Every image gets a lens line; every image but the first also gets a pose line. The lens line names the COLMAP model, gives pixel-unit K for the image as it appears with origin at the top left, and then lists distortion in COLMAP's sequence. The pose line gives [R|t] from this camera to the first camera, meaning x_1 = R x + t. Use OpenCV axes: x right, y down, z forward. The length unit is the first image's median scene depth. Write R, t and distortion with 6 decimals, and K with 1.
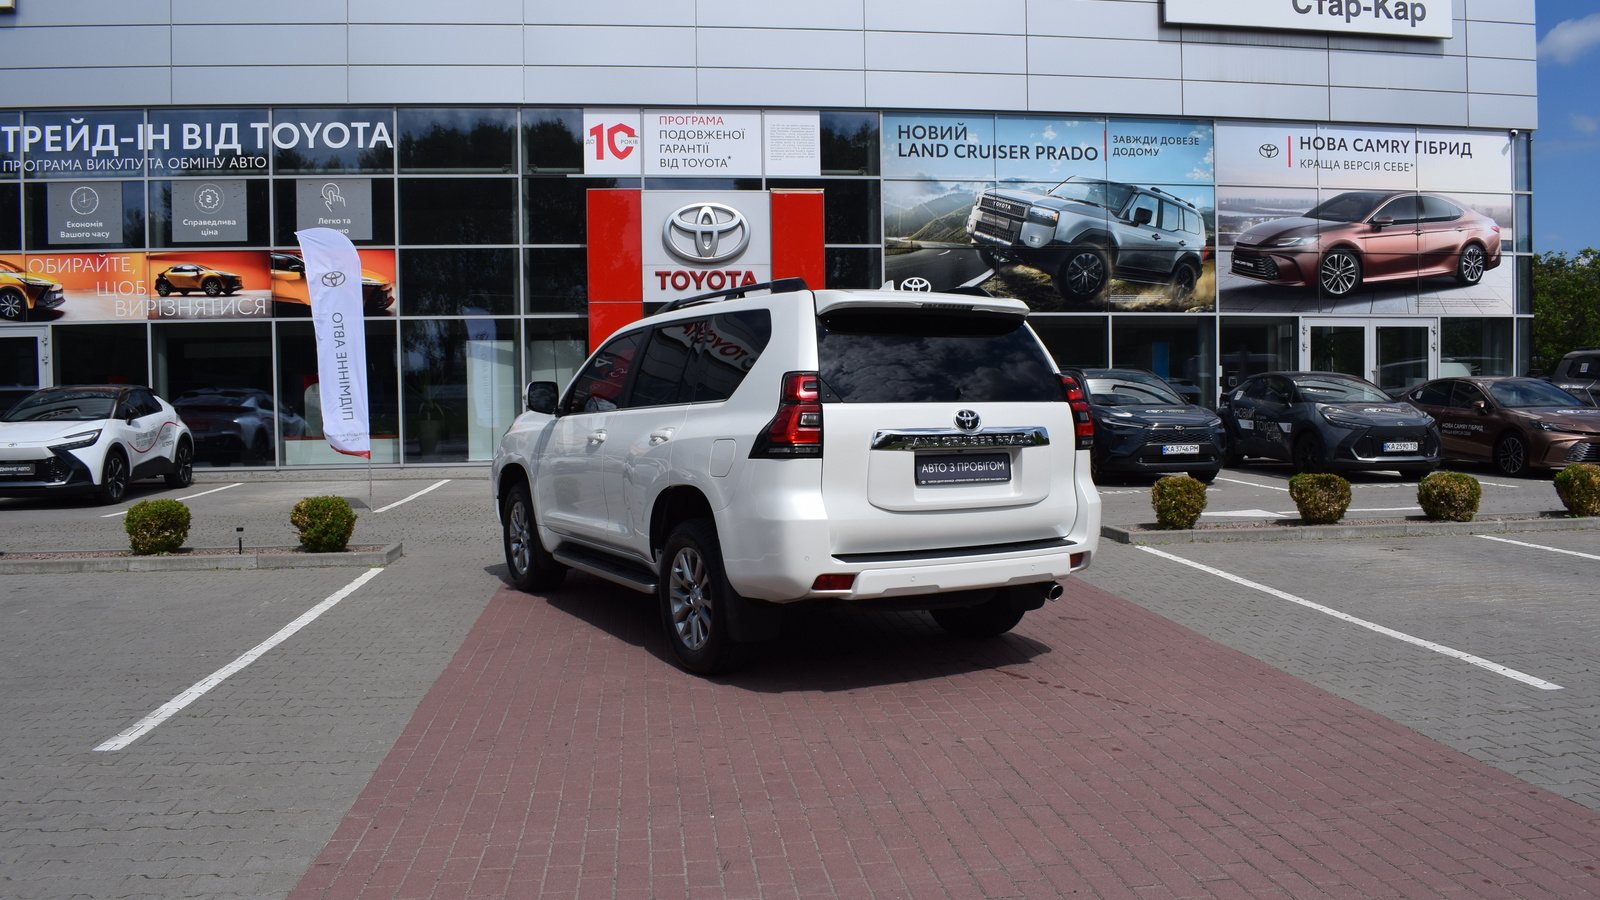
lens RADIAL K [[1279.3, 0, 766.1], [0, 1279.3, 433.1], [0, 0, 1]] dist [-0.098920, 0.019748]
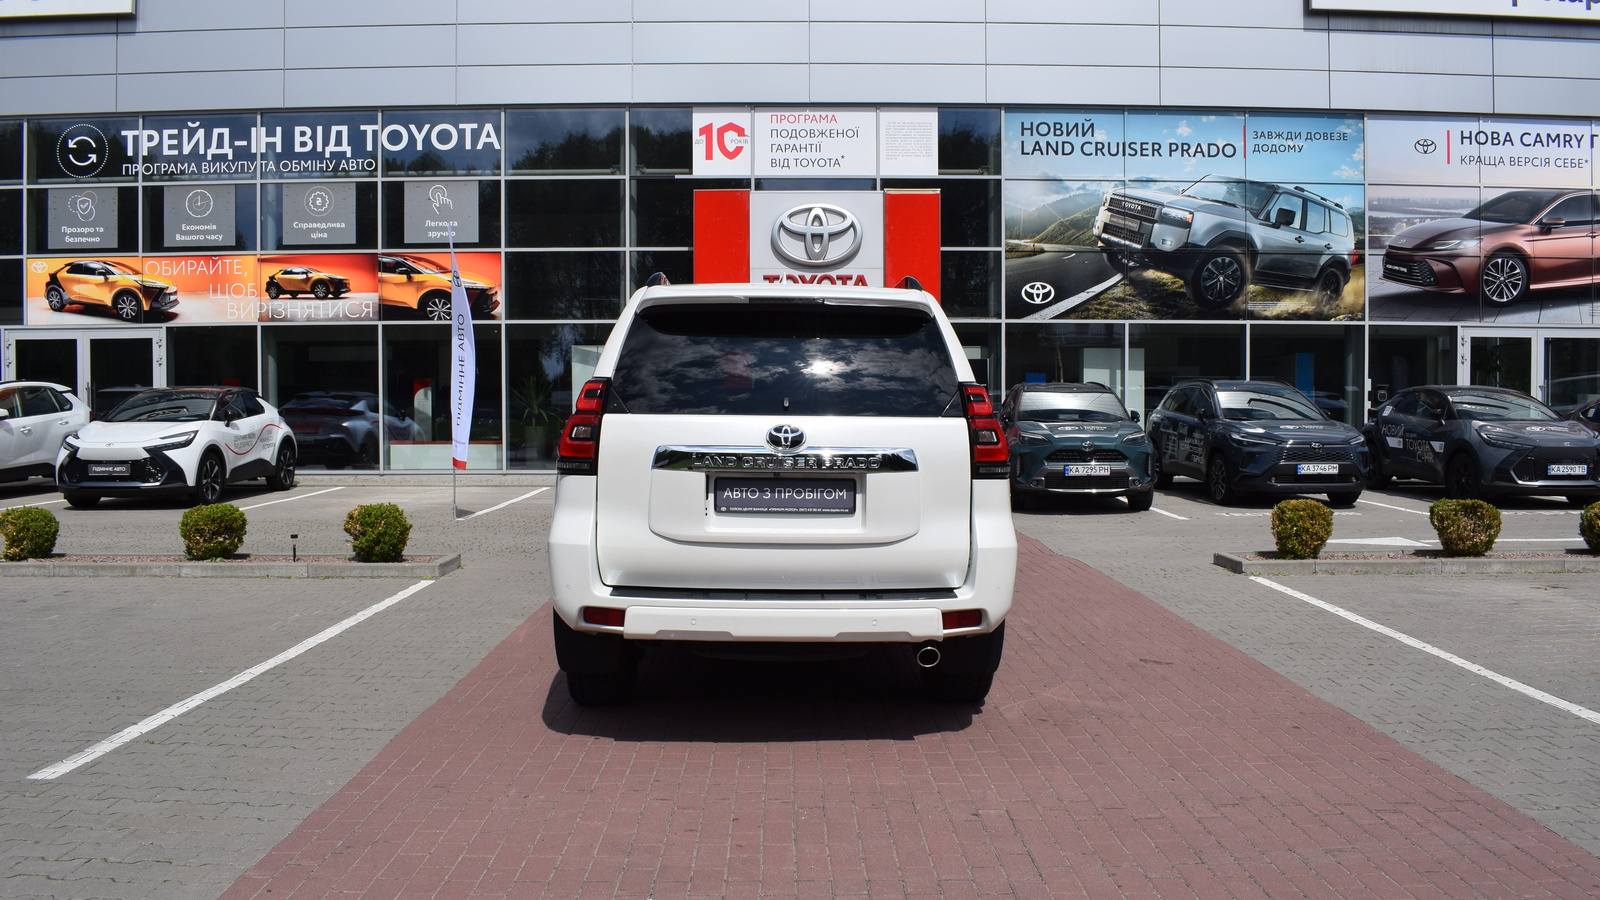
lens RADIAL K [[1279.3, 0, 770.9], [0, 1279.3, 442.6], [0, 0, 1]] dist [-0.098920, 0.019748]
pose [[0.993607, 0.014596, -0.111947, 0.028719], [-0.014589, 0.999893, 0.000879, -0.000692], [0.111948, 0.000759, 0.993714, 0.040330]]
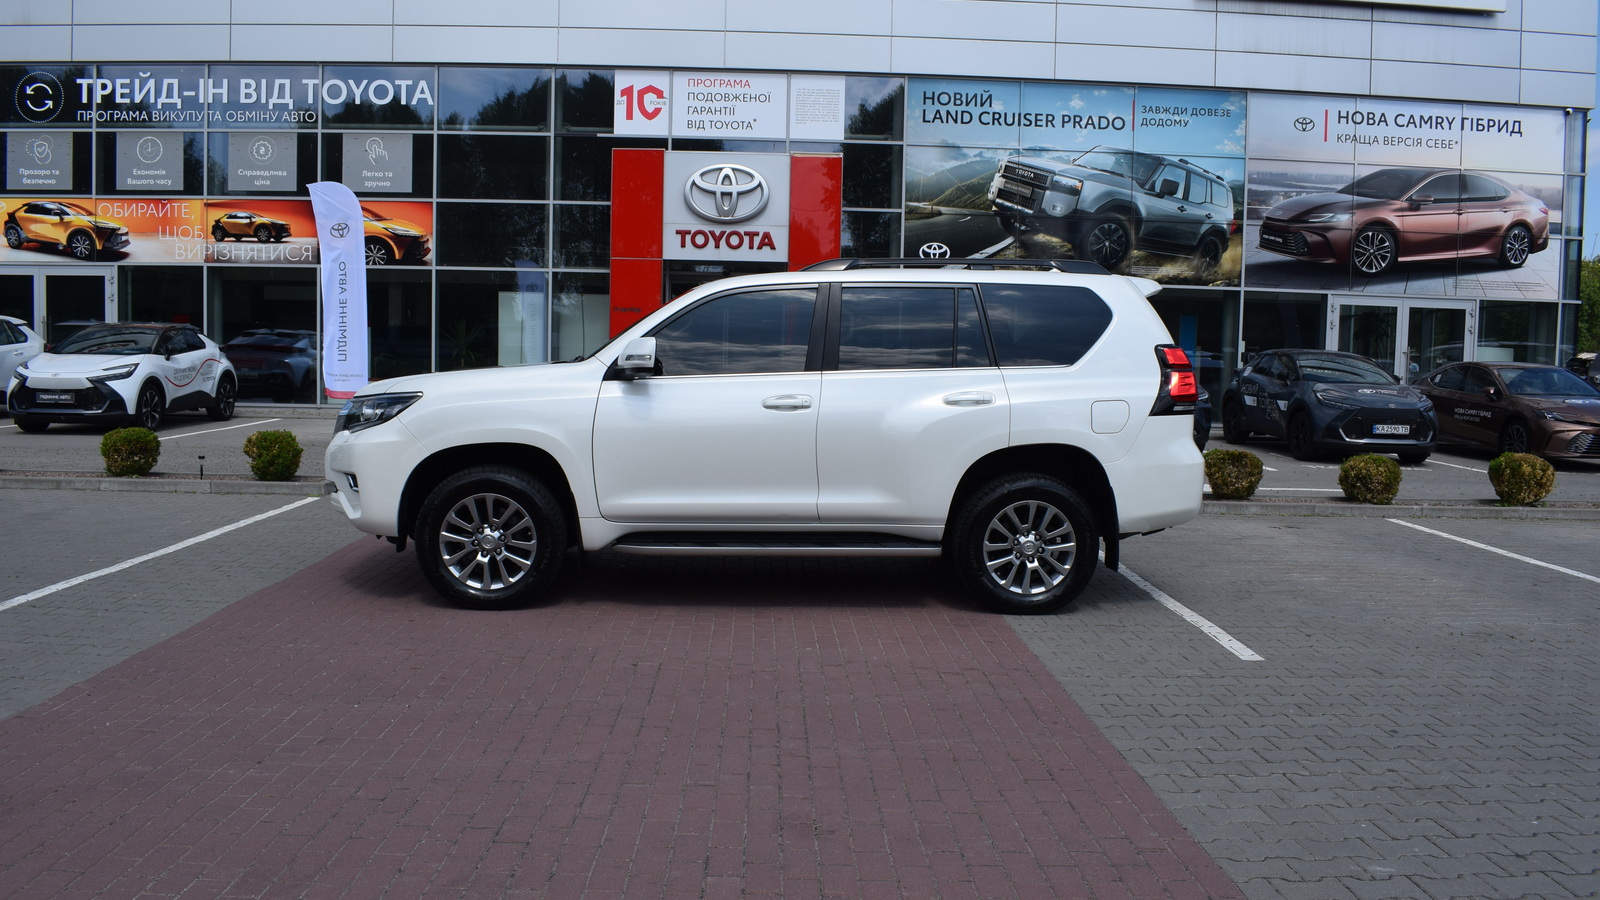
lens RADIAL K [[1279.3, 0, 775.8], [0, 1279.3, 439.6], [0, 0, 1]] dist [-0.098920, 0.019748]
pose [[0.994785, 0.042239, -0.092841, 0.096177], [-0.038715, 0.998472, 0.039435, -0.000945], [0.094365, -0.035635, 0.994900, -0.024741]]
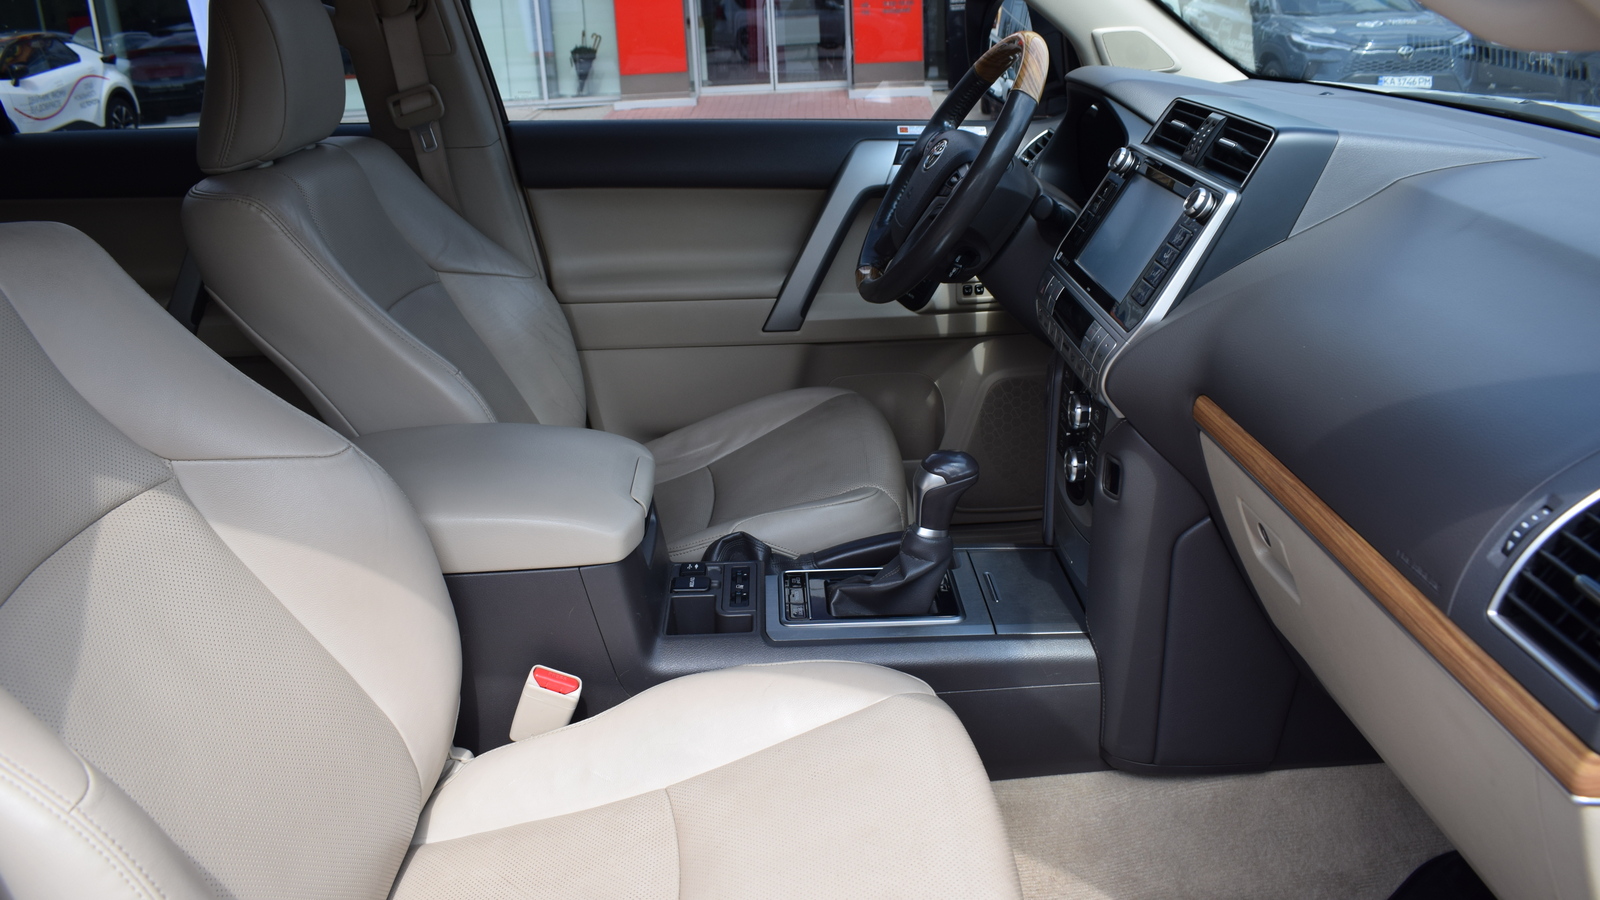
lens RADIAL K [[1257.2, 0, 797.7], [0, 1257.2, 445.2], [0, 0, 1]] dist [-0.124767, 0.047930]
pose [[0.992439, 0.013472, -0.122000, 0.066645], [0.025805, 0.948840, 0.314702, -0.012862], [0.119998, -0.315471, 0.941318, 0.222678]]
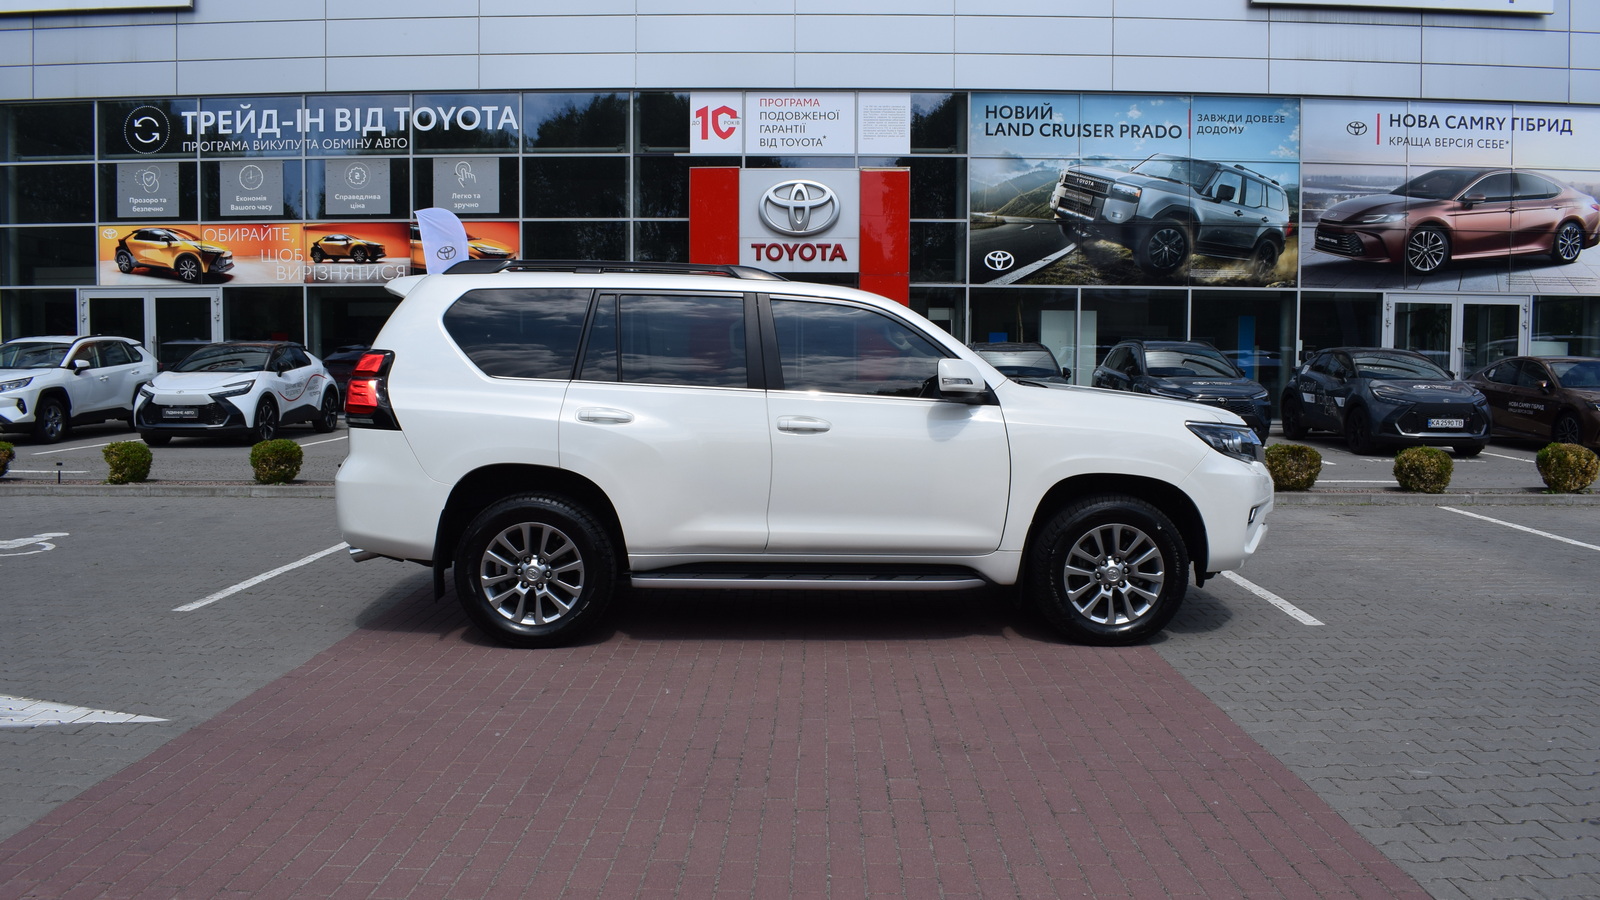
lens RADIAL K [[1279.3, 0, 771.2], [0, 1279.3, 441.6], [0, 0, 1]] dist [-0.098920, 0.019748]
pose [[0.990173, 0.026909, -0.137232, 0.082508], [-0.021755, 0.999005, 0.038924, -0.001334], [0.138143, -0.035556, 0.989774, -0.074687]]
